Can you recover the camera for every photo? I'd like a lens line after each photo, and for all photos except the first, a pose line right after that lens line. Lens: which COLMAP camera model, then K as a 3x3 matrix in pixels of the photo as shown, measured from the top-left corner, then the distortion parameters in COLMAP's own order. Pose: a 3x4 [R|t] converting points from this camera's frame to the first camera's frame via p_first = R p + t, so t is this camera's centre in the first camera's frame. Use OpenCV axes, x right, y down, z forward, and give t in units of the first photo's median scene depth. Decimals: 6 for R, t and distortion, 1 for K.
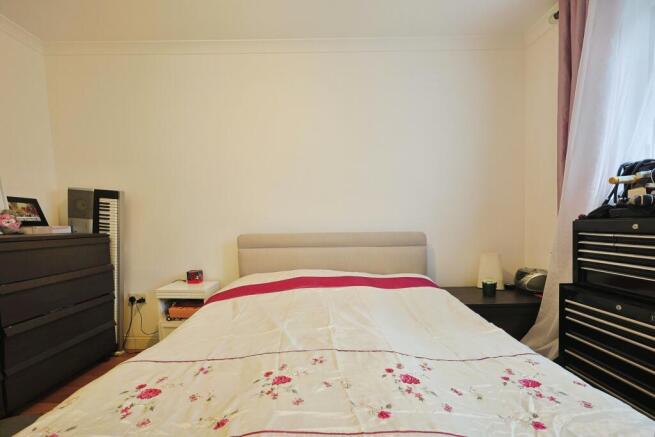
lens RADIAL K [[287.0, 0, 326.6], [0, 287.0, 238.1], [0, 0, 1]] dist [-0.000108, -0.000082]
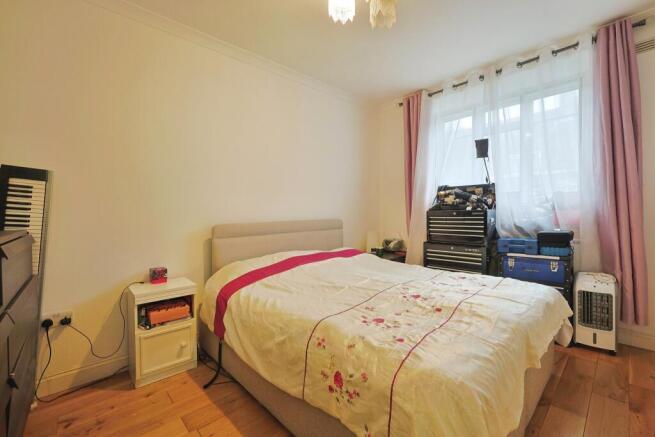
lens RADIAL K [[277.6, 0, 327.5], [0, 277.6, 218.5], [0, 0, 1]] dist [-0.003145, -0.000601]
pose [[0.724420, -0.017402, 0.689139, -0.733640], [0.044287, 0.998791, -0.021334, 0.001833], [-0.687935, 0.045975, 0.724315, 0.027258]]
